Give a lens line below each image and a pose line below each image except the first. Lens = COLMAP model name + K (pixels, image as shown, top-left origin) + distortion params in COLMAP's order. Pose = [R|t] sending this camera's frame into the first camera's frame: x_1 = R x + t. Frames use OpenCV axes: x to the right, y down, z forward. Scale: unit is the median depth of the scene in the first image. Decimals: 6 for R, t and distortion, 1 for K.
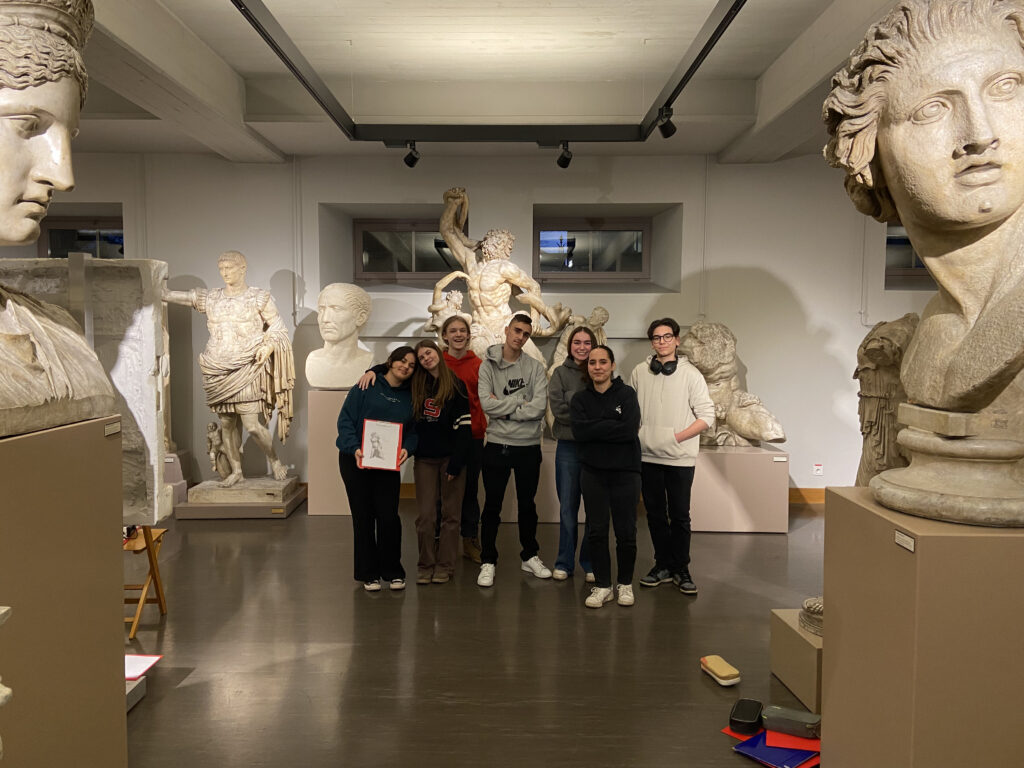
lens RADIAL K [[773.9, 0, 508.5], [0, 773.9, 385.0], [0, 0, 1]] dist [0.062484, -0.006456]
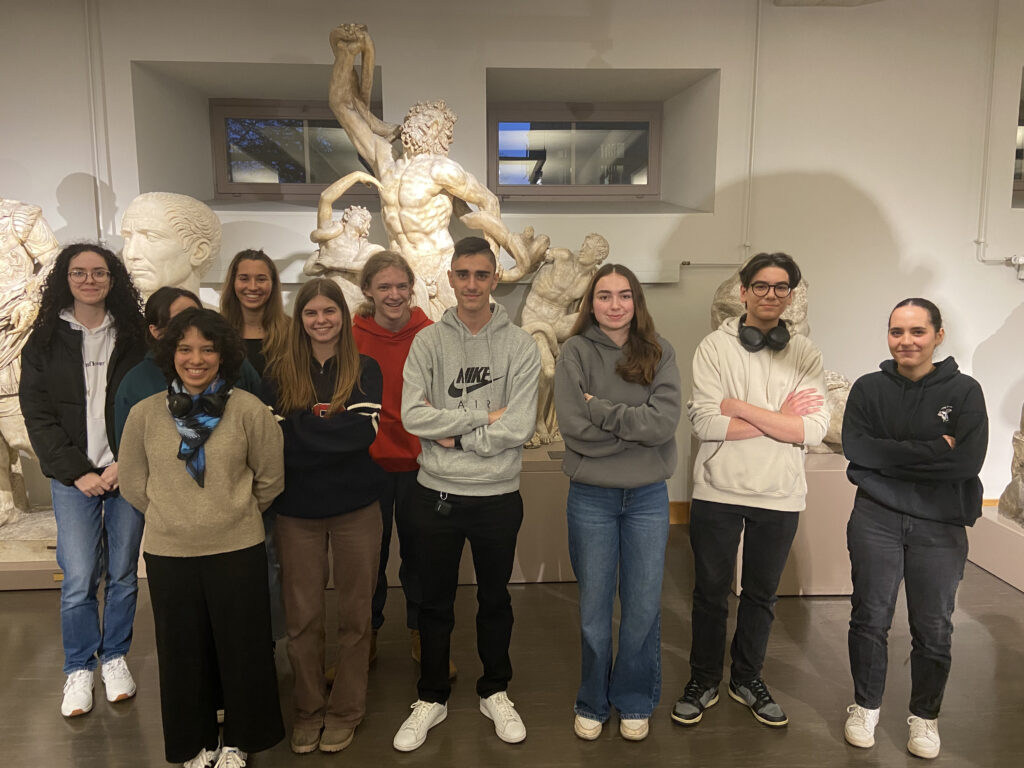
lens RADIAL K [[773.9, 0, 517.7], [0, 773.9, 384.2], [0, 0, 1]] dist [0.062484, -0.006456]
pose [[0.997753, -0.015194, 0.065249, 0.013280], [0.010300, 0.997153, 0.074698, -0.027497], [-0.066198, -0.073858, 0.995069, 0.374088]]
